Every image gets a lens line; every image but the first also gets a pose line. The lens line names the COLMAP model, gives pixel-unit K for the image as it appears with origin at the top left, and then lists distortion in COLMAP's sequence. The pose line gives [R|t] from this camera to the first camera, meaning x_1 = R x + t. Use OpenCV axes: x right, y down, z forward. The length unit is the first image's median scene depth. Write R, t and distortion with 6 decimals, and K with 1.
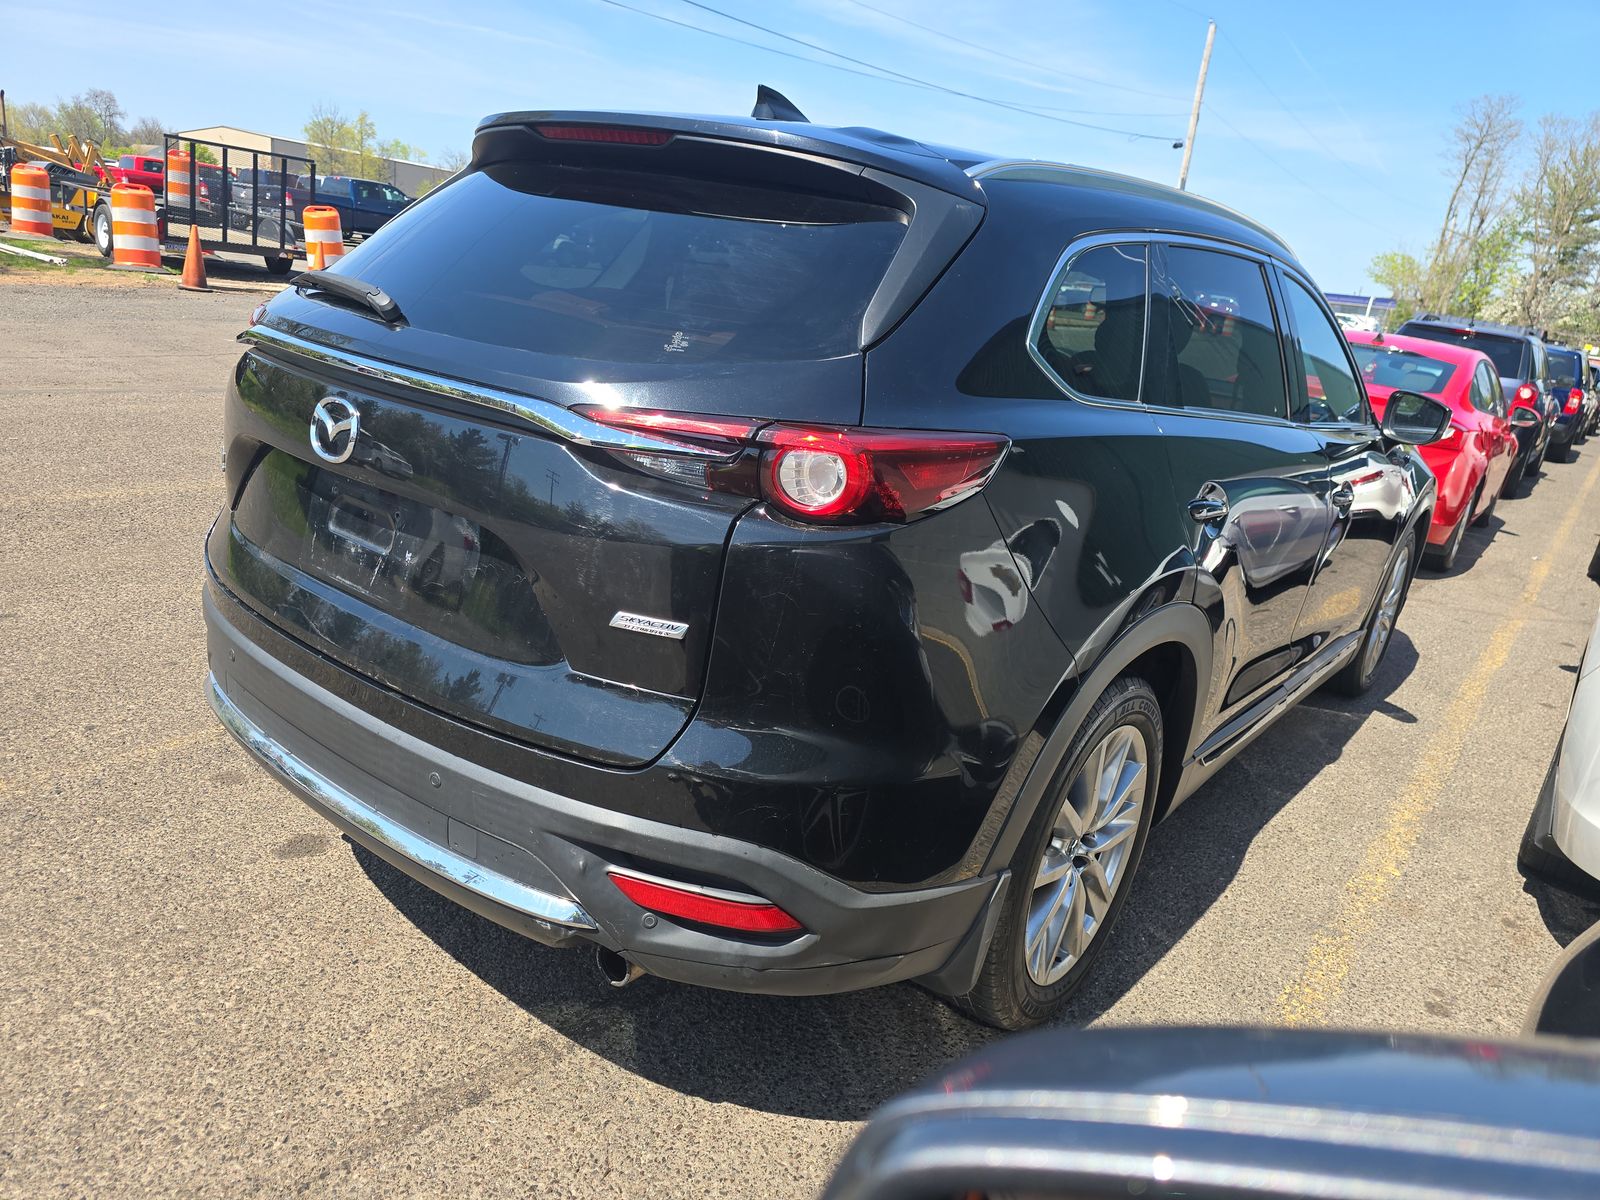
lens RADIAL K [[1098.4, 0, 843.0], [0, 1098.4, 605.5], [0, 0, 1]] dist [0.038622, -0.039540]
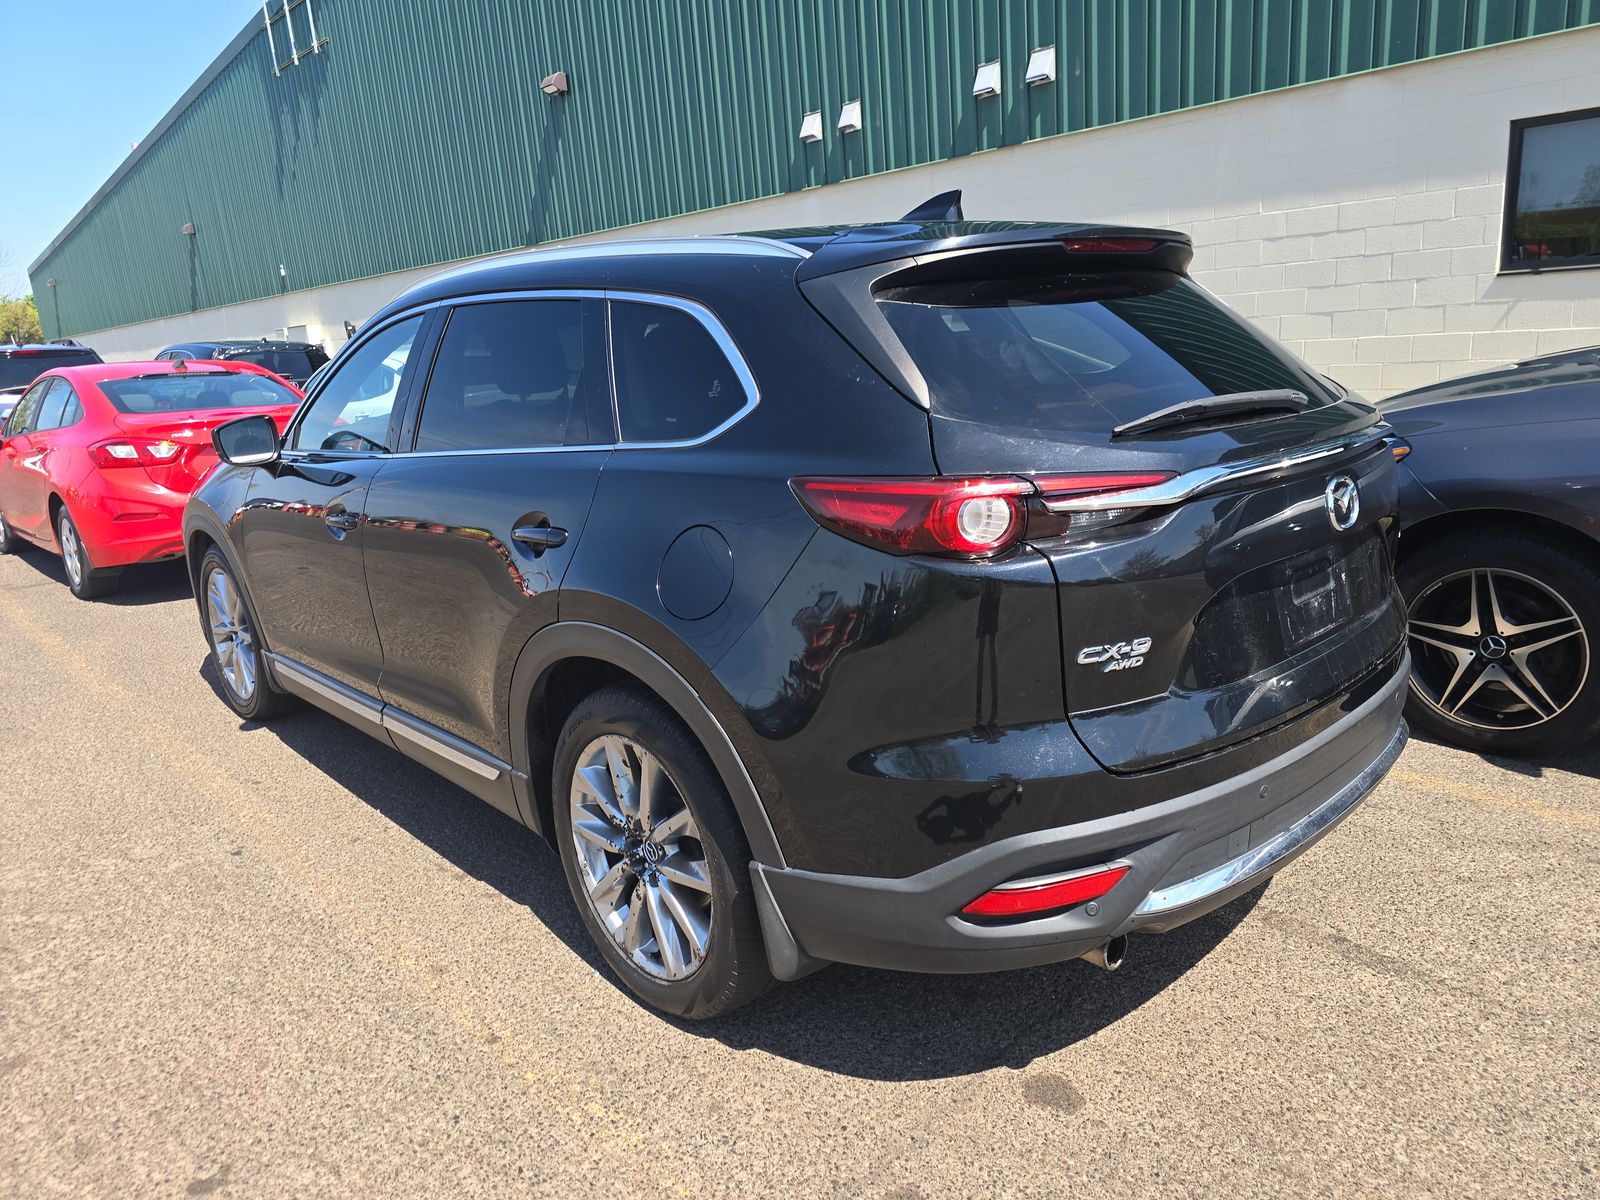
lens RADIAL K [[1061.2, 0, 831.5], [0, 1061.2, 593.2], [0, 0, 1]] dist [0.055933, -0.057179]
pose [[0.149453, -0.371734, 0.916230, -1.379832], [0.360430, 0.883361, 0.299606, -0.520607], [-0.920735, 0.285460, 0.266005, 1.023495]]
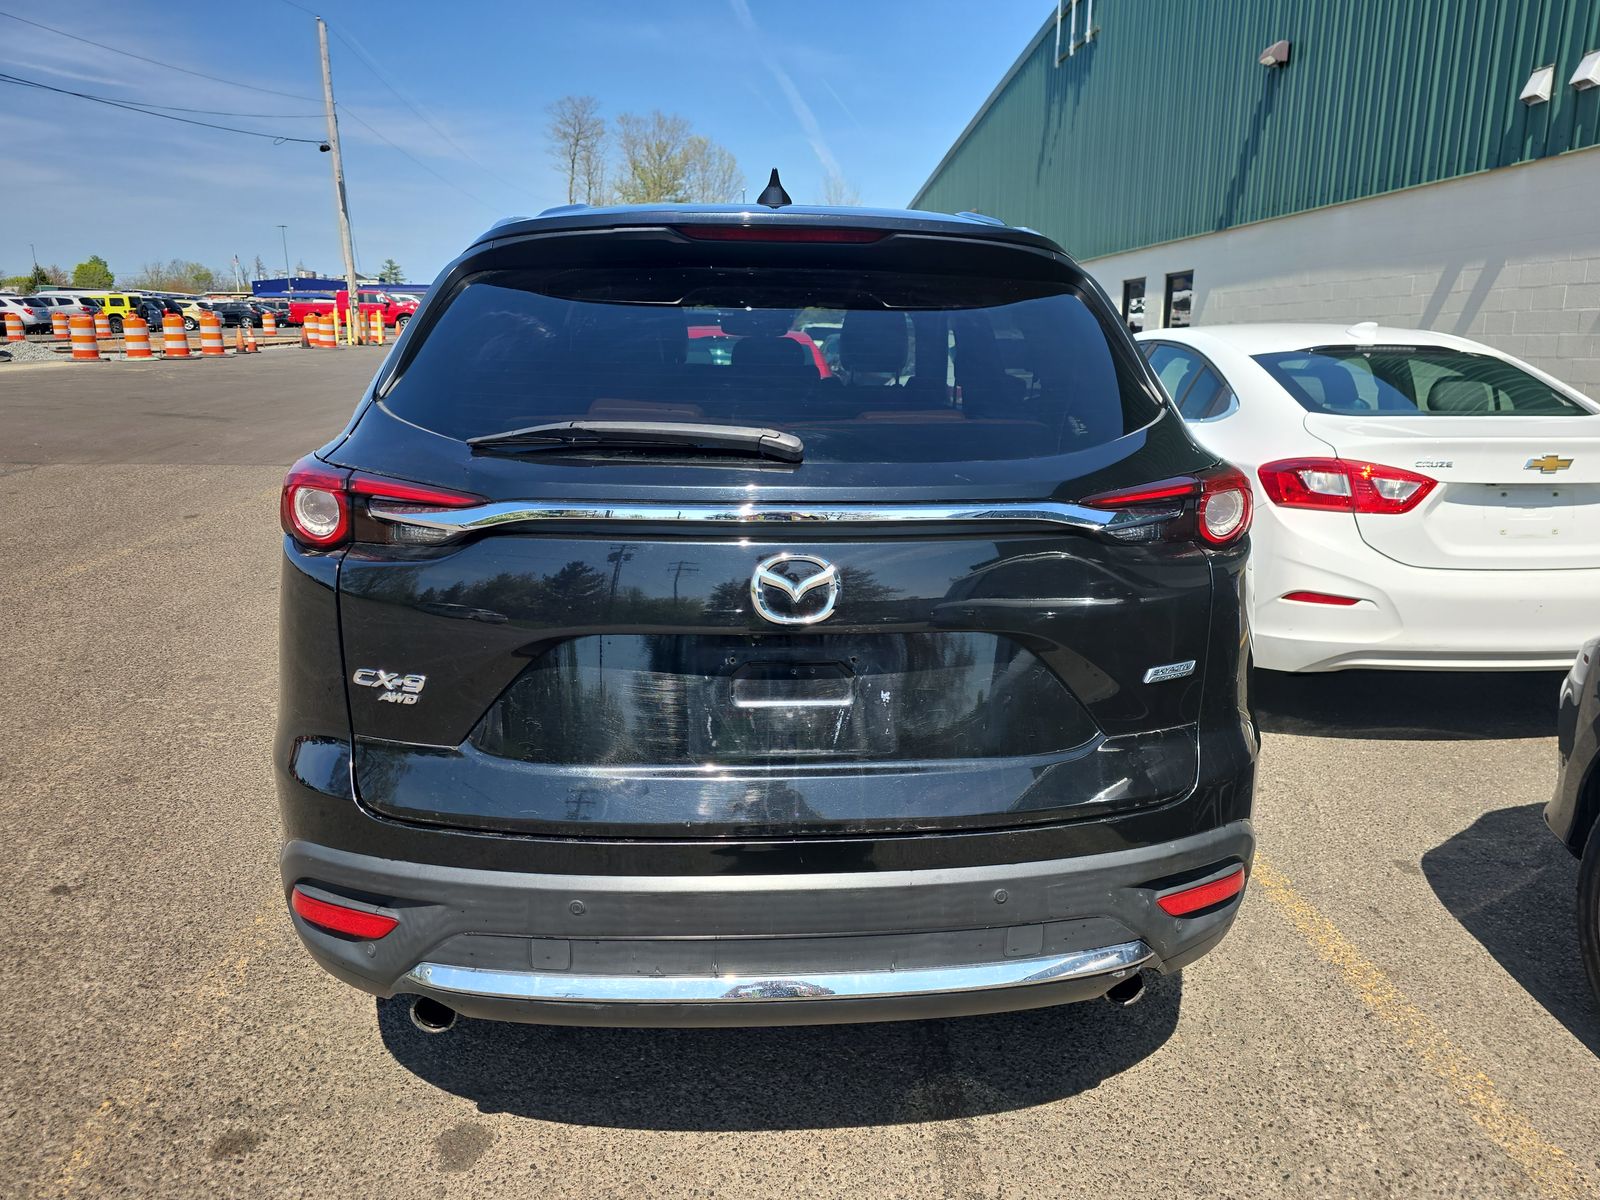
lens RADIAL K [[1098.4, 0, 843.0], [0, 1098.4, 605.5], [0, 0, 1]] dist [0.038622, -0.039540]
pose [[0.737286, -0.275106, 0.617030, -0.824162], [0.272410, 0.956853, 0.101116, -0.189438], [-0.618225, 0.093533, 0.780416, 0.231372]]
